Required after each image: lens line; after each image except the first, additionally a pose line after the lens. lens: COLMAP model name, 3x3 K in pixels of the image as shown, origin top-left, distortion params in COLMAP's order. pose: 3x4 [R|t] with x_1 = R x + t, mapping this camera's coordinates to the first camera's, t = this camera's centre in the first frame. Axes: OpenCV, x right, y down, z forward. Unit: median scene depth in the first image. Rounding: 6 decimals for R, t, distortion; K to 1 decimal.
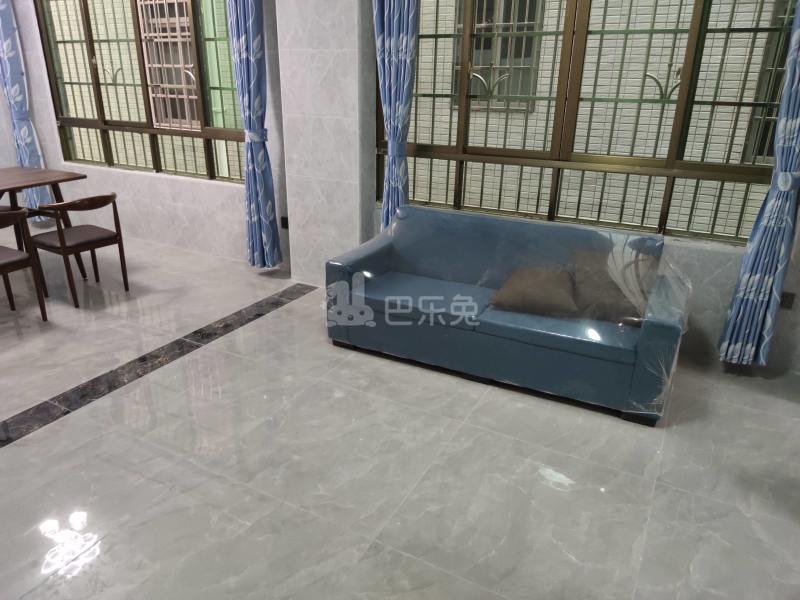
lens RADIAL K [[570.9, 0, 396.1], [0, 570.9, 299.4], [0, 0, 1]] dist [0.075454, -0.087820]
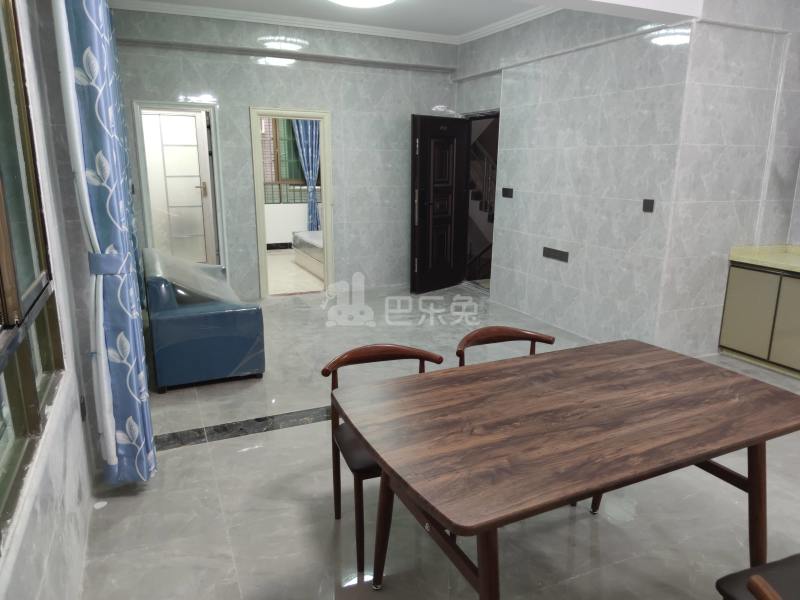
lens RADIAL K [[570.9, 0, 408.0], [0, 570.9, 301.2], [0, 0, 1]] dist [0.075454, -0.087820]
pose [[-0.796480, -0.162056, 0.582544, -0.949479], [0.199604, 0.838944, 0.506291, -0.556381], [-0.570769, 0.519529, -0.635855, 1.393157]]
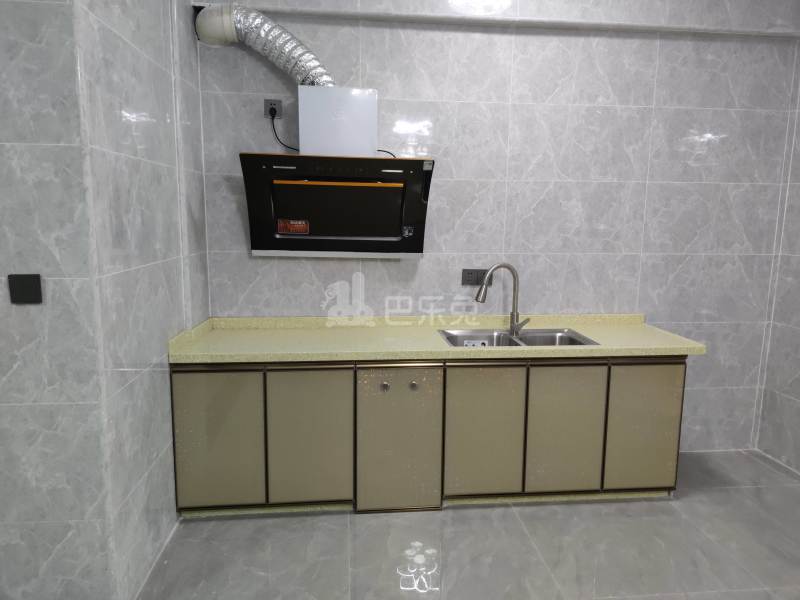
lens RADIAL K [[570.9, 0, 400.8], [0, 570.9, 300.6], [0, 0, 1]] dist [0.075454, -0.087820]
pose [[-0.822926, 0.066565, -0.564236, -0.794014], [-0.220185, 0.878135, 0.424733, -0.438450], [0.523748, 0.473760, -0.707983, 1.116563]]
